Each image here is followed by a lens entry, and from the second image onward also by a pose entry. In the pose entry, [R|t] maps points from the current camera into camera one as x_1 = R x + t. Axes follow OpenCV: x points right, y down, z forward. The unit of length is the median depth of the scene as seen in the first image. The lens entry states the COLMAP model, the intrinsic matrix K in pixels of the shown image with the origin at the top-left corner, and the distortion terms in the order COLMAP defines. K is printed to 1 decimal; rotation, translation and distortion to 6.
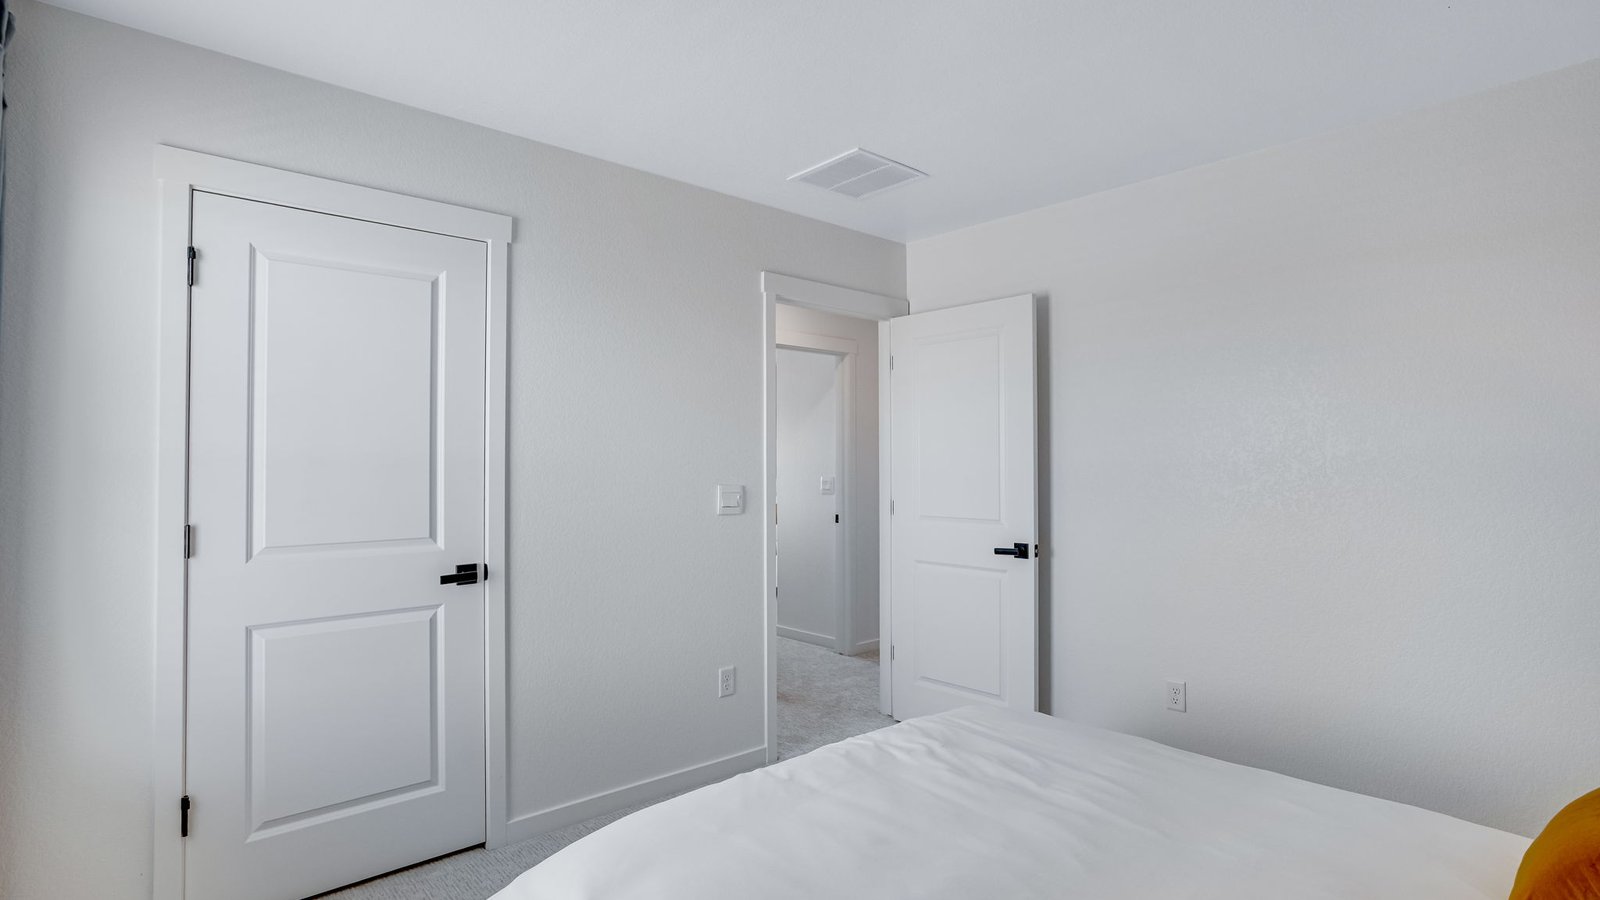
lens RADIAL K [[797.2, 0, 814.1], [0, 797.2, 449.7], [0, 0, 1]] dist [-0.009292, -0.000022]
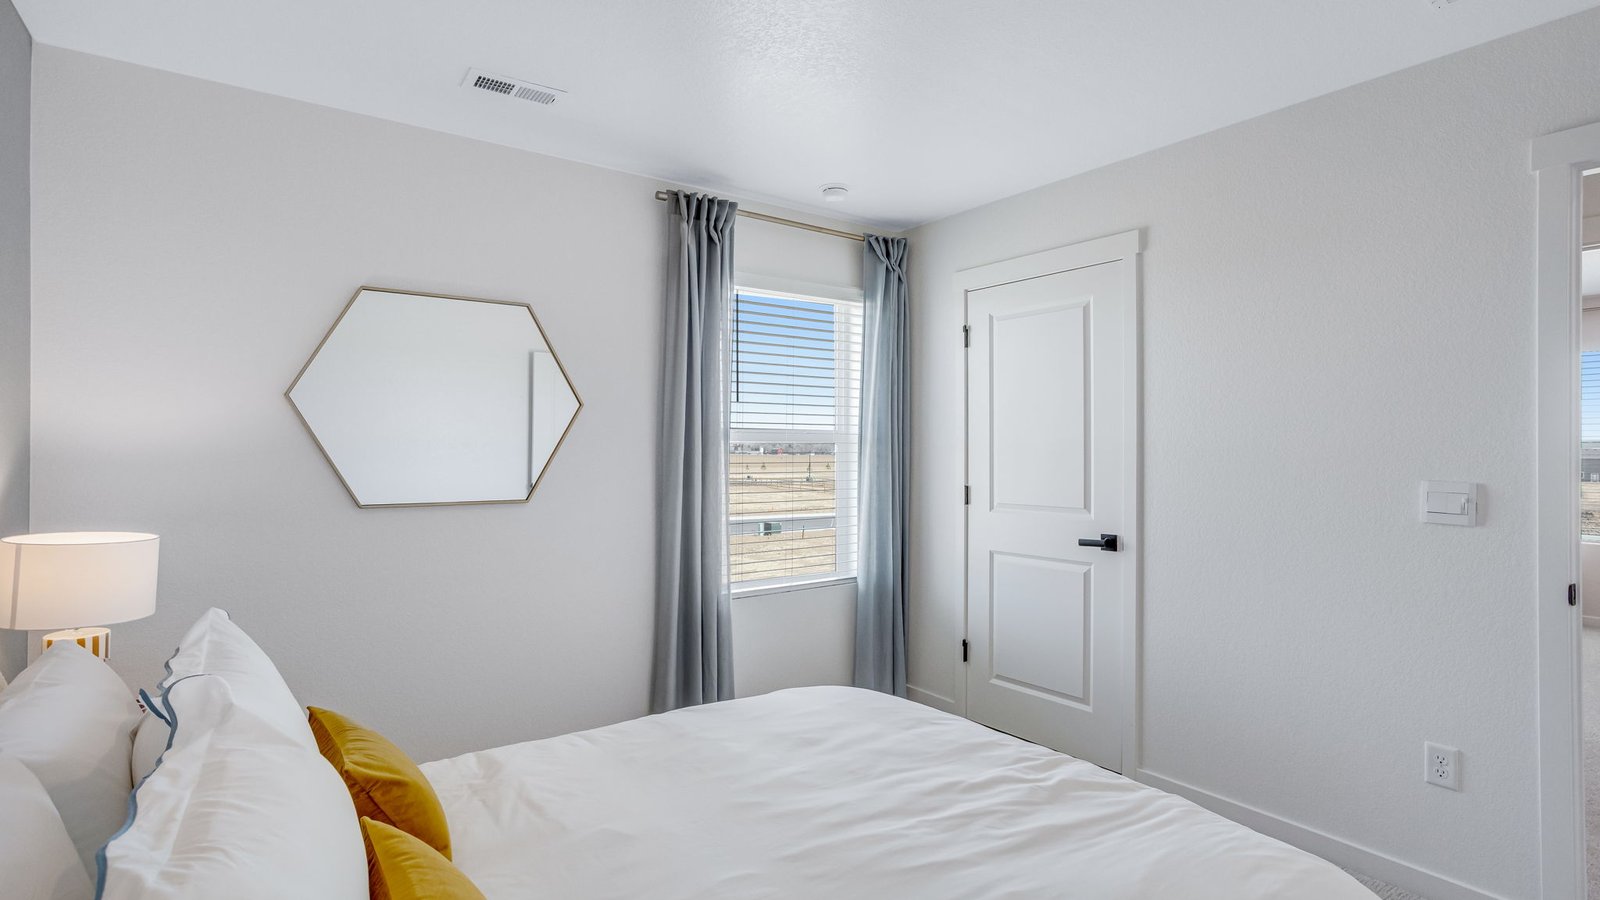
lens RADIAL K [[797.2, 0, 809.8], [0, 797.2, 450.8], [0, 0, 1]] dist [-0.009292, -0.000022]
pose [[-0.095697, -0.002298, -0.995408, 0.820351], [0.014062, 0.999894, -0.003660, 0.016531], [0.995311, -0.014348, -0.095655, 0.684607]]
